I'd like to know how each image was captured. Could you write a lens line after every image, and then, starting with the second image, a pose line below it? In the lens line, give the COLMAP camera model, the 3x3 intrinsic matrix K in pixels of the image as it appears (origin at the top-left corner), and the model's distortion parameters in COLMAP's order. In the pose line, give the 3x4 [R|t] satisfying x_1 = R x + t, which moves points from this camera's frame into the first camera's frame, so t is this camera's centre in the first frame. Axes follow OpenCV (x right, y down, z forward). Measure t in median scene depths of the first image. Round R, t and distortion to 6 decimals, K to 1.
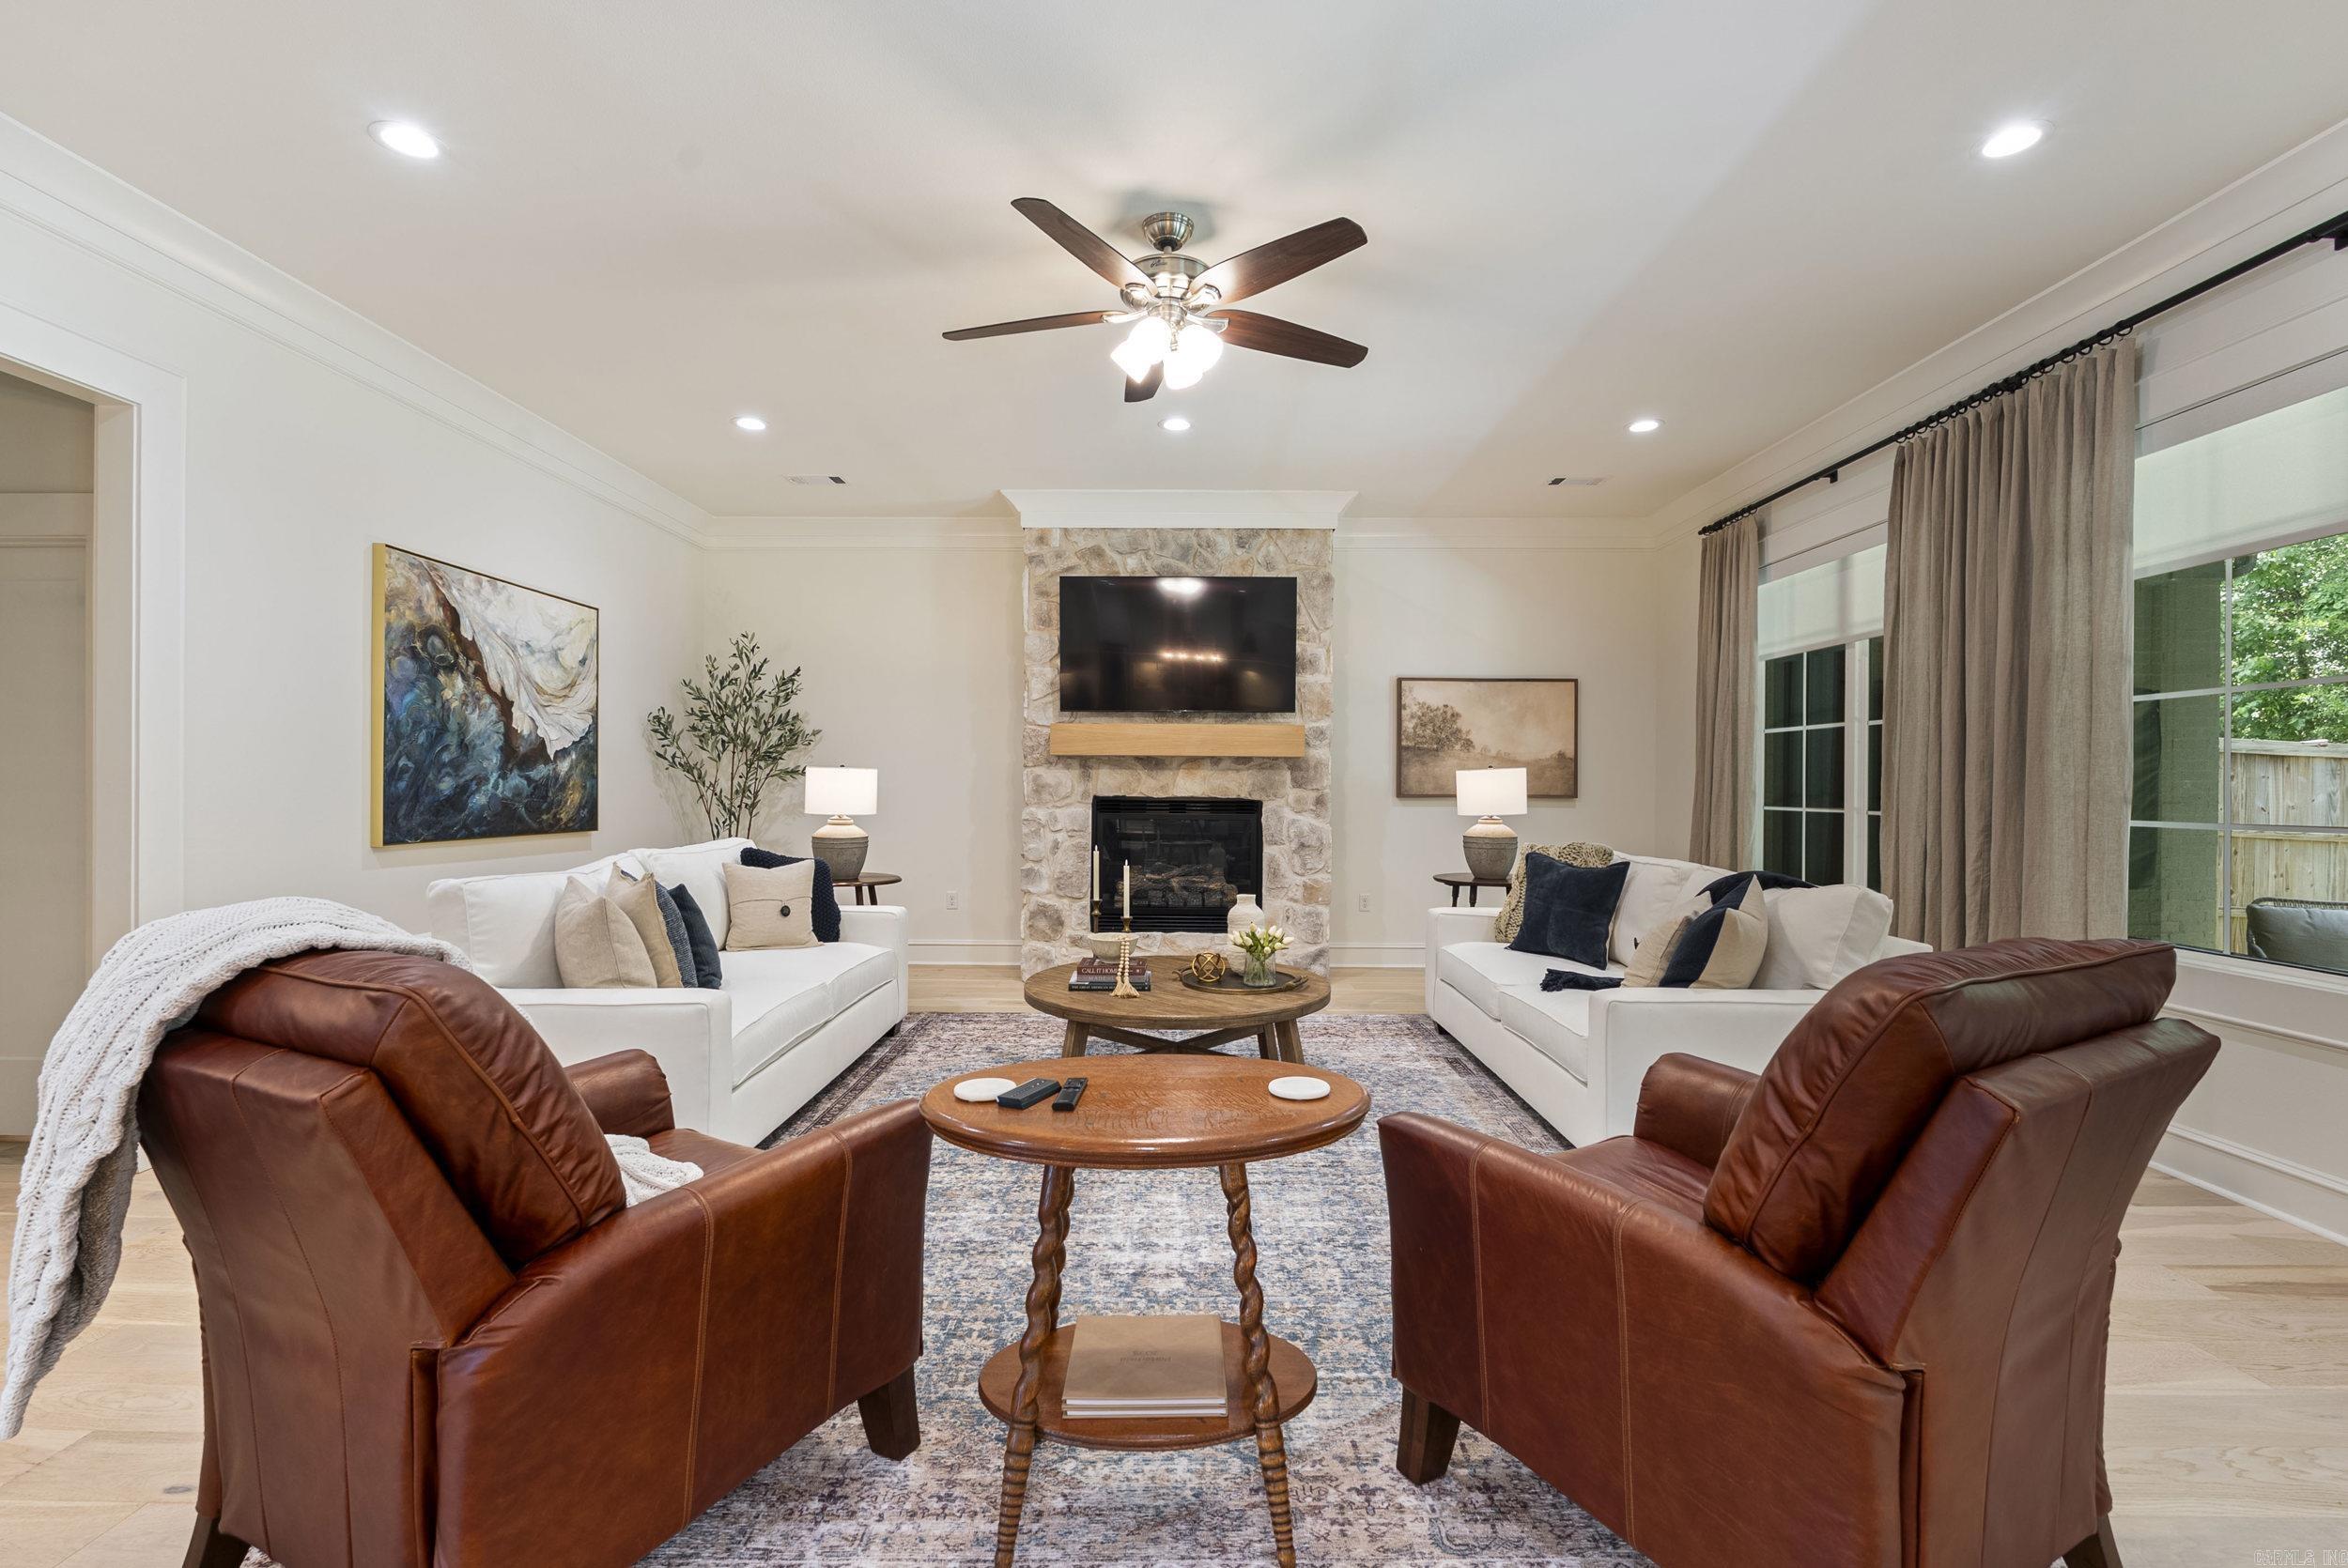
lens RADIAL K [[1048.4, 0, 1165.3], [0, 1048.4, 793.8], [0, 0, 1]] dist [-0.007668, 0.001006]
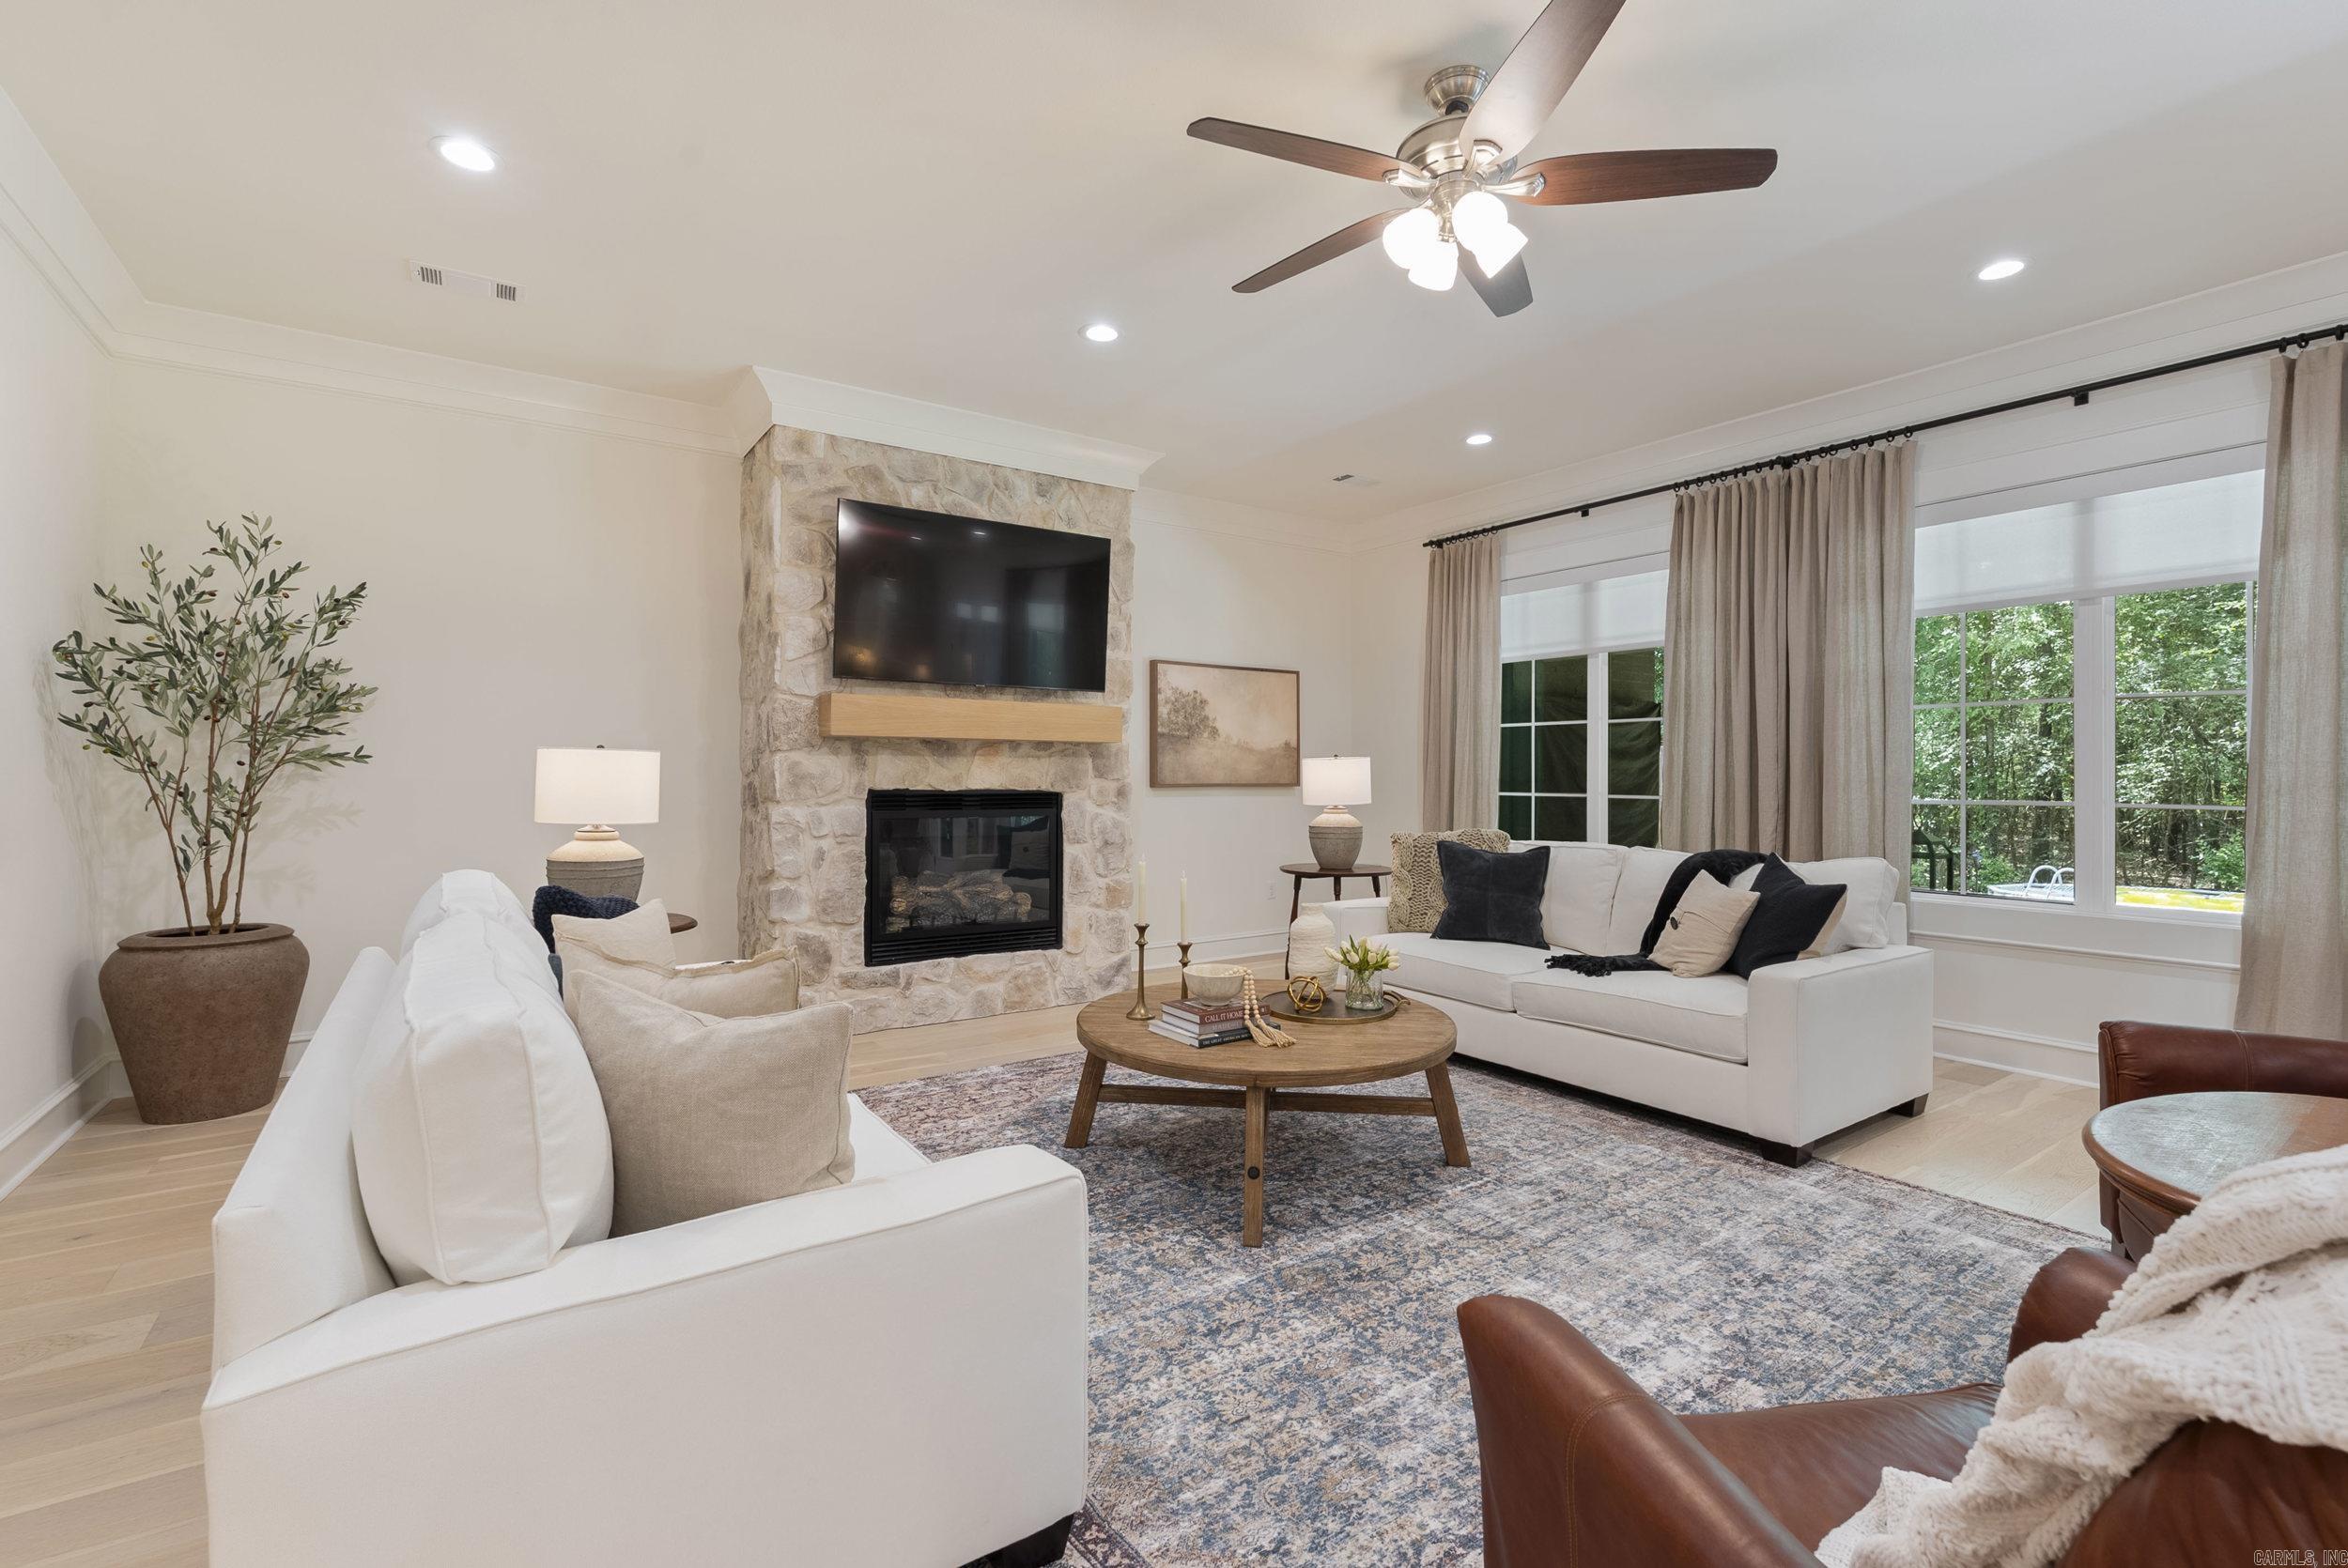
lens RADIAL K [[1048.4, 0, 1189.8], [0, 1048.4, 781.4], [0, 0, 1]] dist [-0.007668, 0.001006]
pose [[0.813471, -0.006582, 0.581569, -0.326206], [0.006855, 0.999975, 0.001728, -0.003590], [-0.581565, 0.002581, 0.813496, 0.237516]]
